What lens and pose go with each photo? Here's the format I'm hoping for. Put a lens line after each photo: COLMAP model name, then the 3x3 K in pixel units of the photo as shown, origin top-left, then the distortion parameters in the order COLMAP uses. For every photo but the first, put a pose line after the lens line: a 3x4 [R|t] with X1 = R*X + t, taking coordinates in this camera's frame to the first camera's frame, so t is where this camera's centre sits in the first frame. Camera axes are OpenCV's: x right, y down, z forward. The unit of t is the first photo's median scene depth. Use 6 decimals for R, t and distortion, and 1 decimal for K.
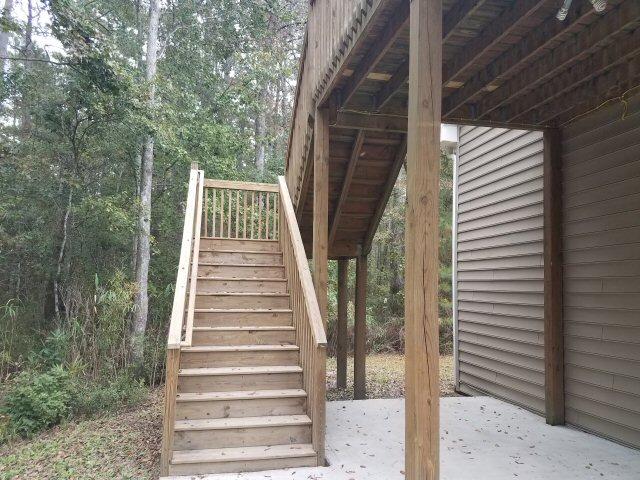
lens RADIAL K [[492.5, 0, 320.0], [0, 492.5, 240.0], [0, 0, 1]] dist [0.205464, -0.307573]
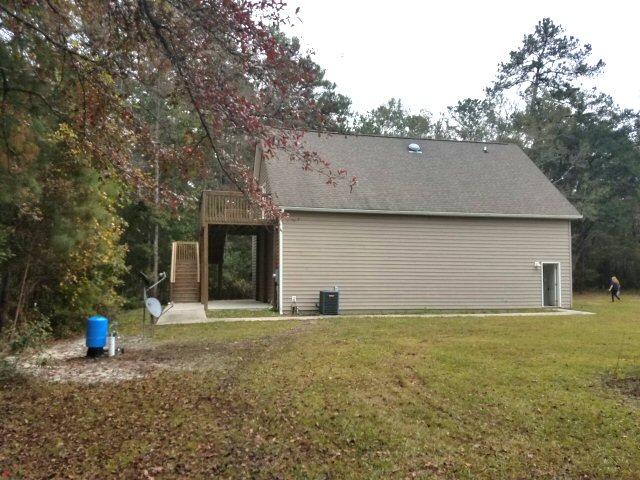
lens RADIAL K [[492.5, 0, 320.0], [0, 492.5, 240.0], [0, 0, 1]] dist [0.205464, -0.307573]
pose [[0.998319, -0.011320, 0.056846, 0.500469], [0.010043, 0.999692, 0.022698, -0.175941], [-0.057086, -0.022089, 0.998125, -2.220229]]
